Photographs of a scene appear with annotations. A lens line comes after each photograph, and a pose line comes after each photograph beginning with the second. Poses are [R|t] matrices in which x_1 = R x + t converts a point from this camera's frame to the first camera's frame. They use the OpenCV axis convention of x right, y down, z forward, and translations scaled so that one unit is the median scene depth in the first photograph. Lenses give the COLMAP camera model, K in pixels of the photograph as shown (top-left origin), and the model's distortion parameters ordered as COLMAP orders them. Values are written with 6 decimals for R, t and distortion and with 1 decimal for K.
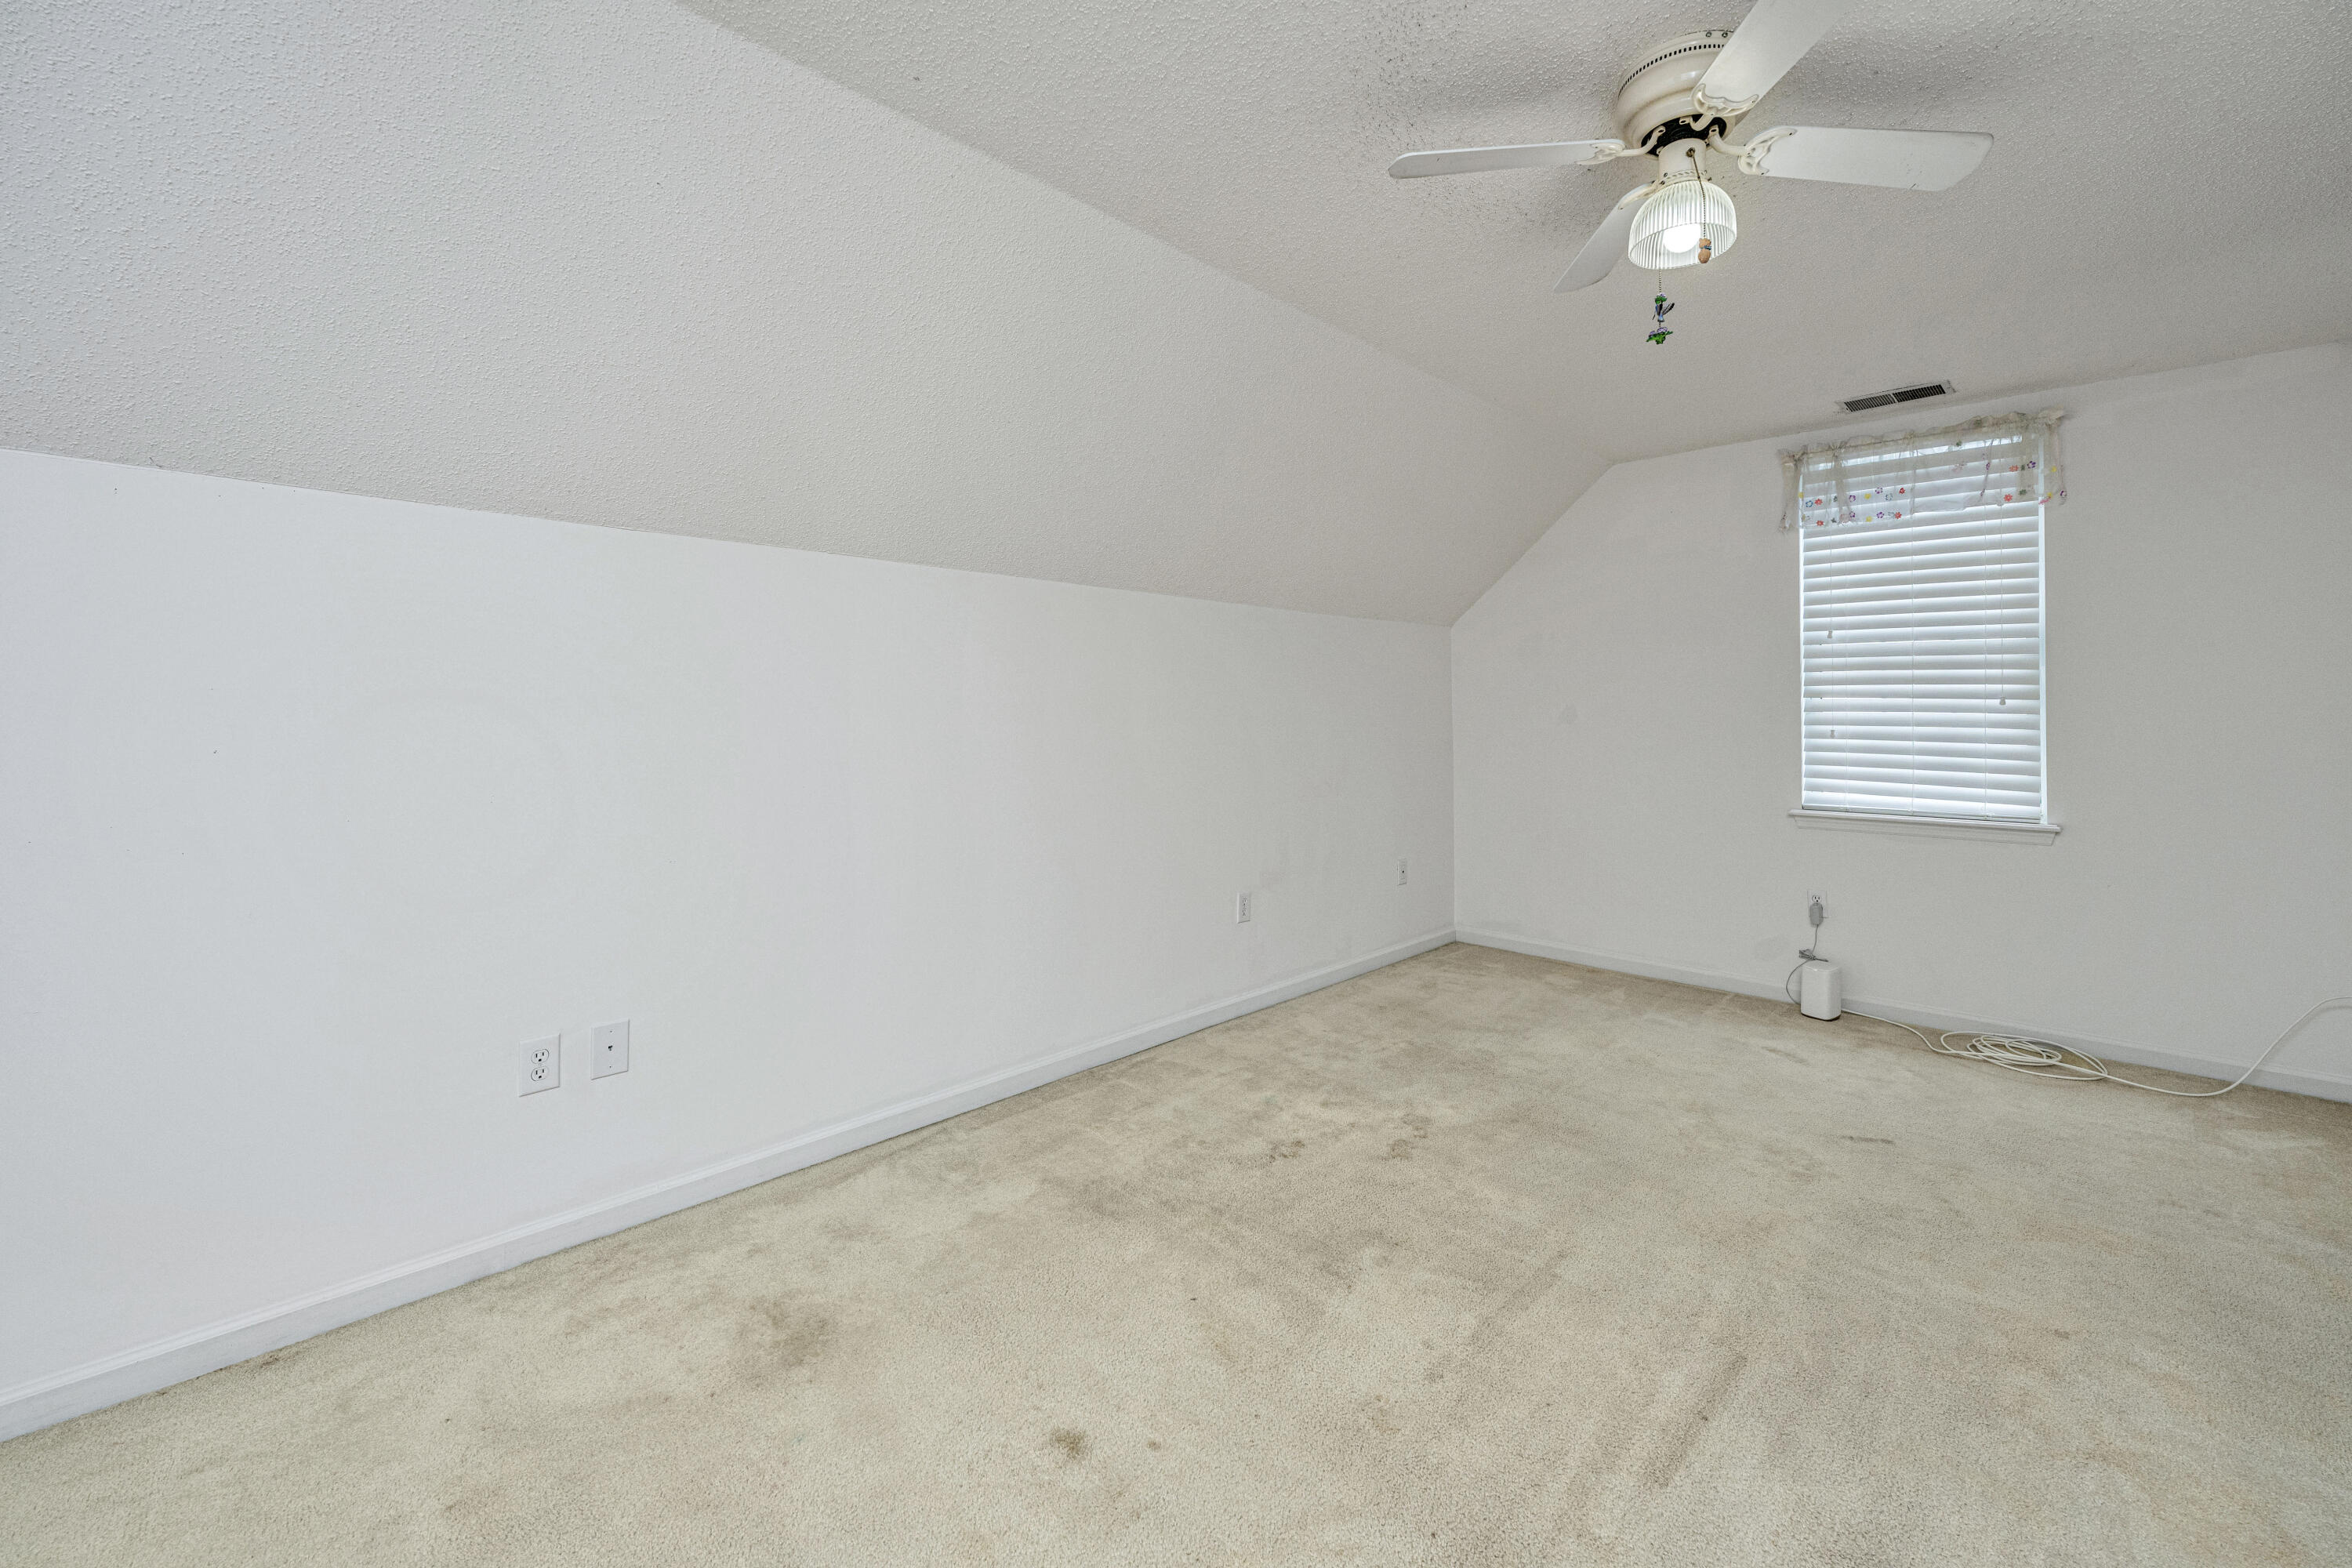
lens RADIAL K [[961.5, 0, 1145.2], [0, 961.5, 702.4], [0, 0, 1]] dist [-0.003659, 0.000183]
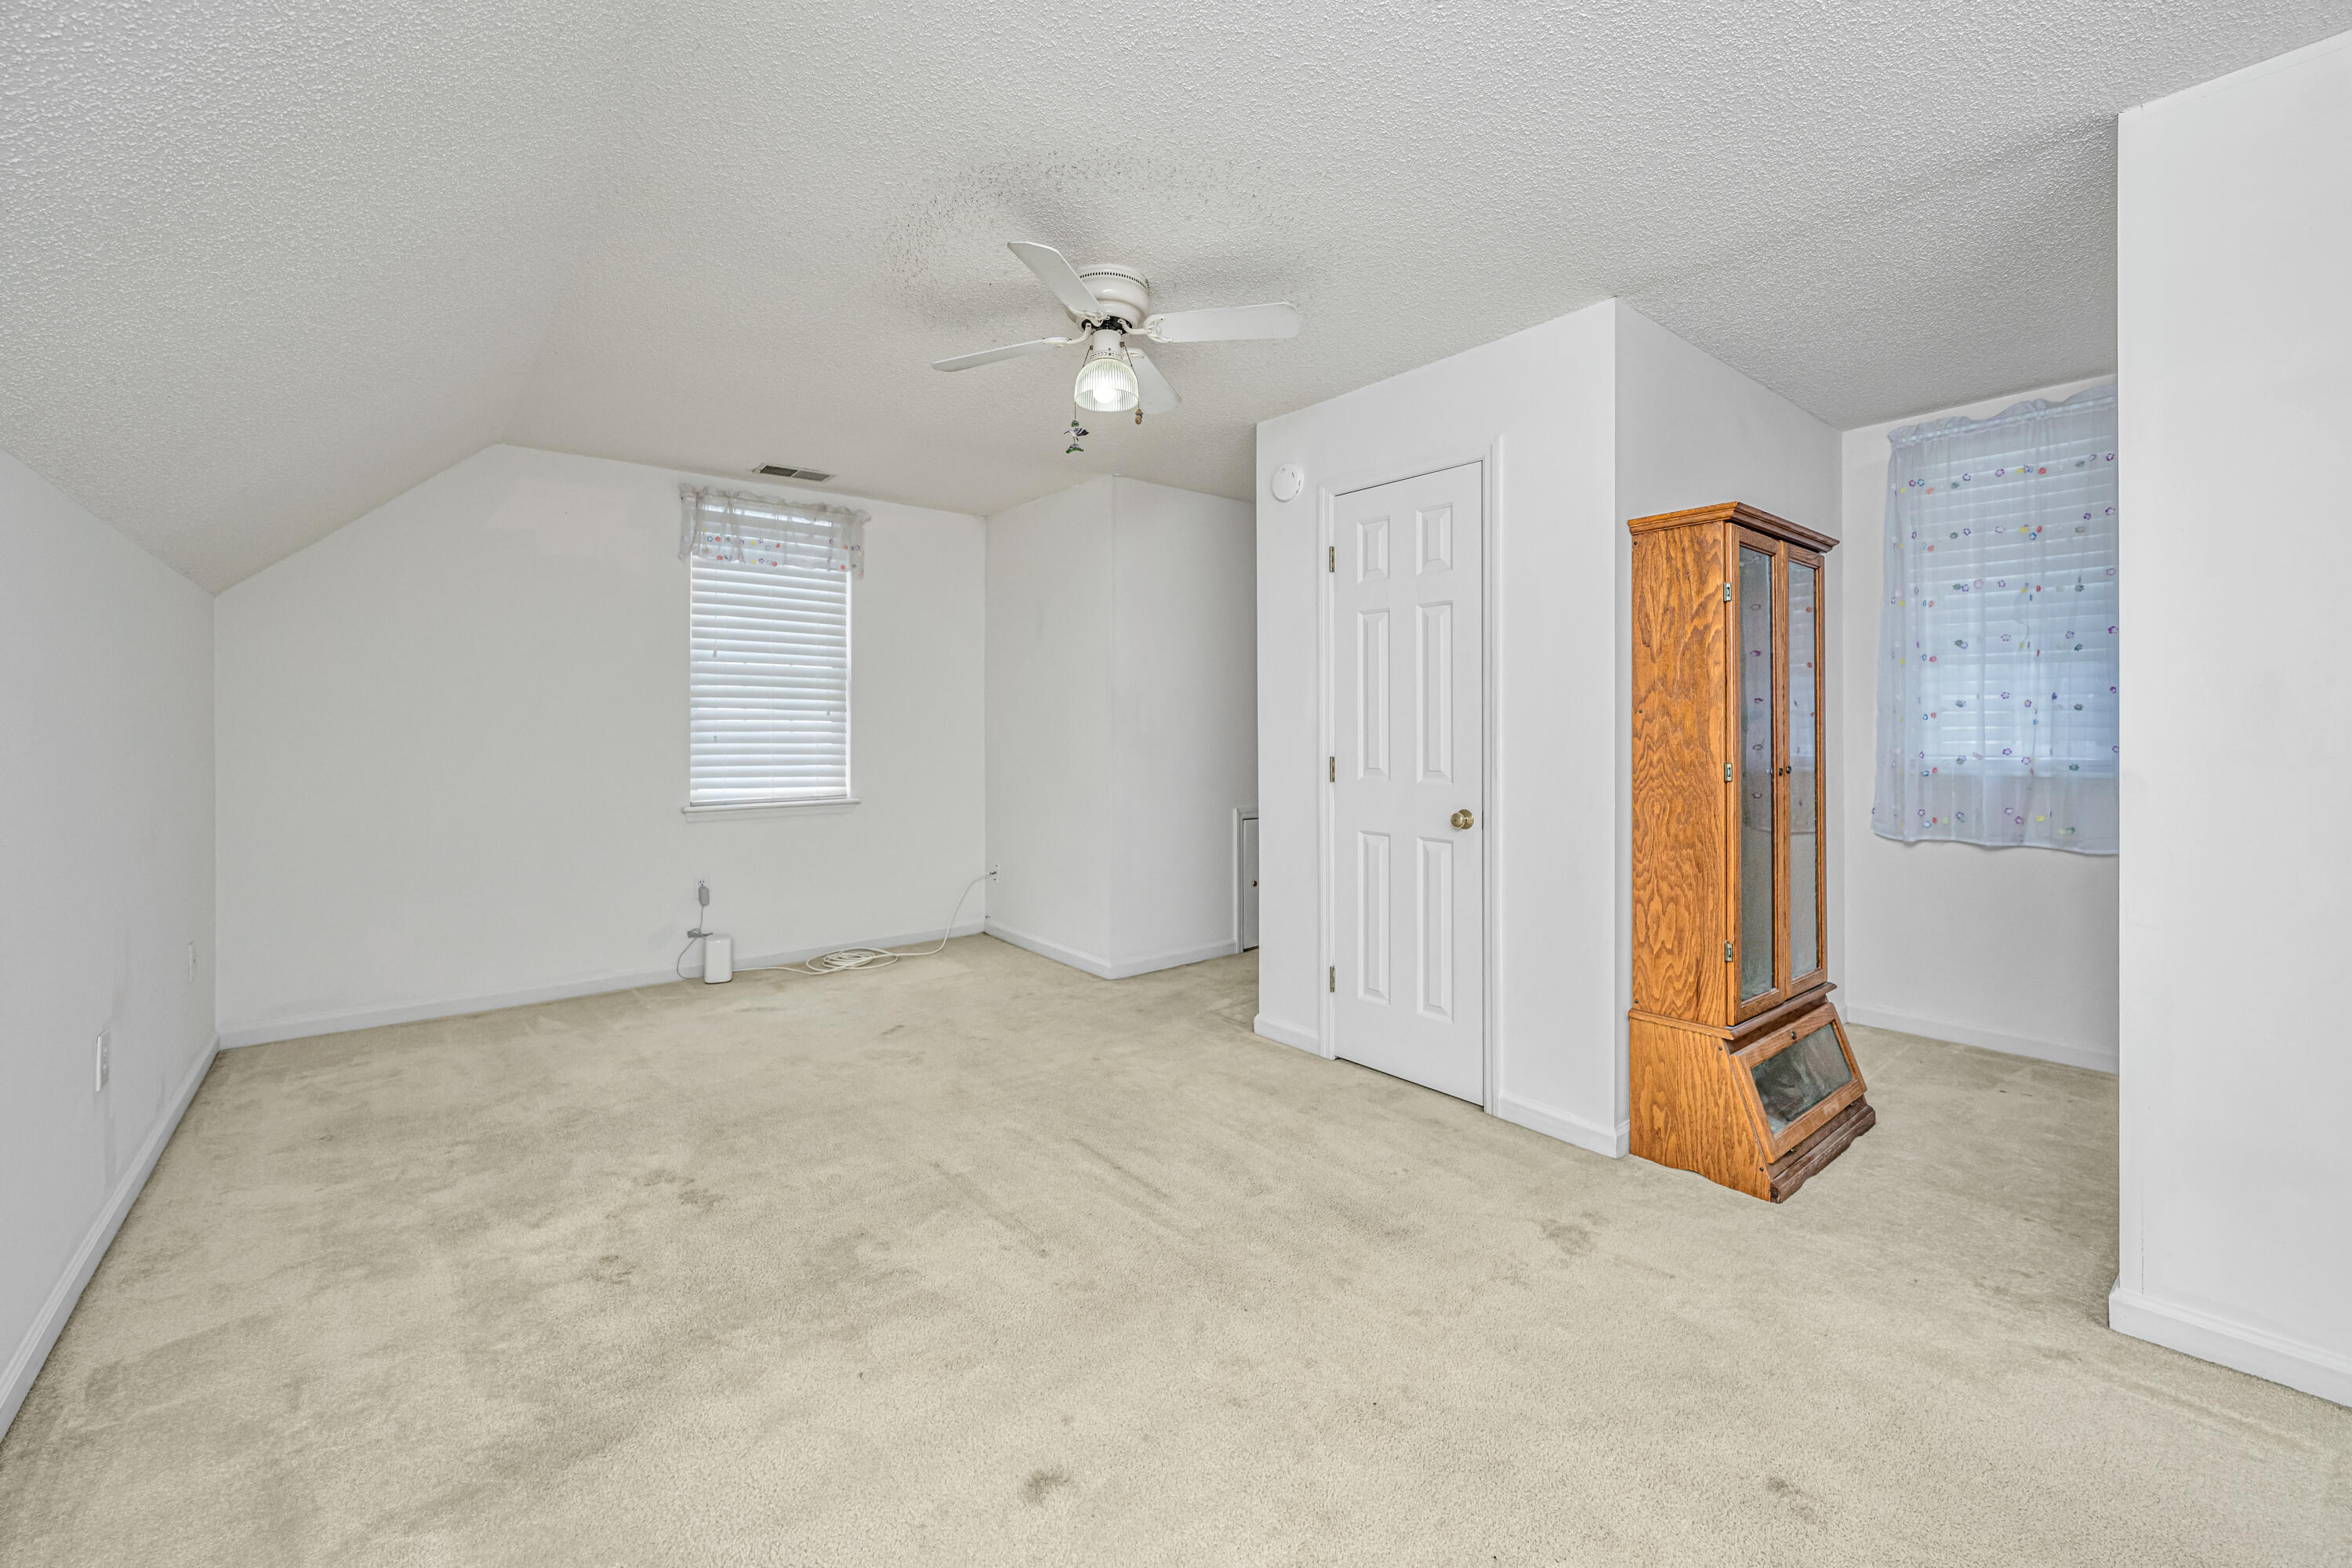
lens RADIAL K [[961.5, 0, 1198.8], [0, 961.5, 729.0], [0, 0, 1]] dist [-0.003659, 0.000183]
pose [[0.087334, -0.002217, 0.996177, -0.445396], [-0.005033, 0.999984, 0.002666, 0.016372], [-0.996166, -0.005247, 0.087322, 0.348758]]
